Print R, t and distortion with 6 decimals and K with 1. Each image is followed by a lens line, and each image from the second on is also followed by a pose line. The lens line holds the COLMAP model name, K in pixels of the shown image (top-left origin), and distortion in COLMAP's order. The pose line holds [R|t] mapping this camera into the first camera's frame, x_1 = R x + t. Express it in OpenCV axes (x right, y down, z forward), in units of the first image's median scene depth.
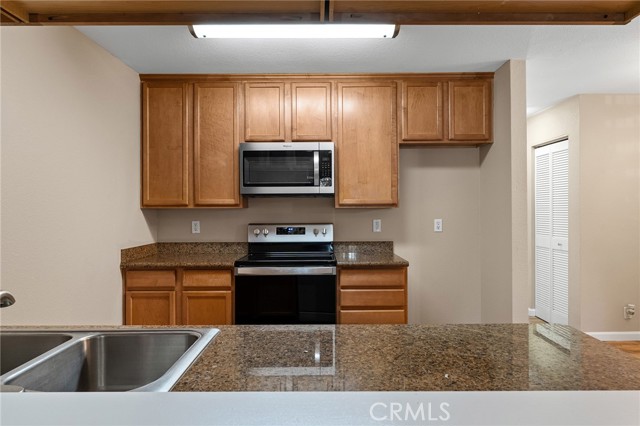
lens RADIAL K [[398.2, 0, 319.2], [0, 398.2, 205.4], [0, 0, 1]] dist [-0.016771, 0.000973]
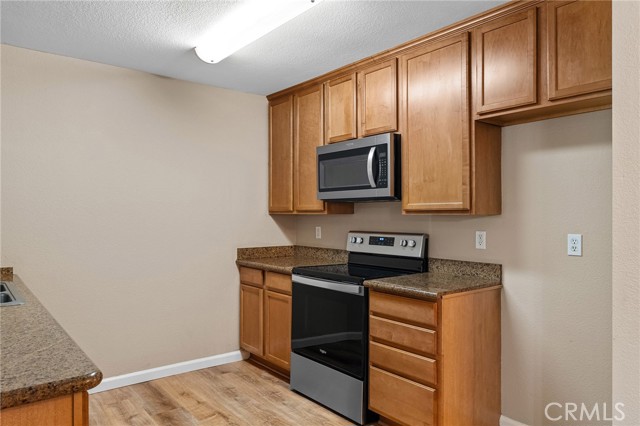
lens RADIAL K [[436.0, 0, 320.9], [0, 436.0, 214.8], [0, 0, 1]] dist [-0.007256, 0.001177]
pose [[0.636397, 0.006248, -0.771336, 0.610532], [0.004962, 0.999913, 0.012193, -0.004920], [0.771346, -0.011587, 0.636311, 0.322023]]
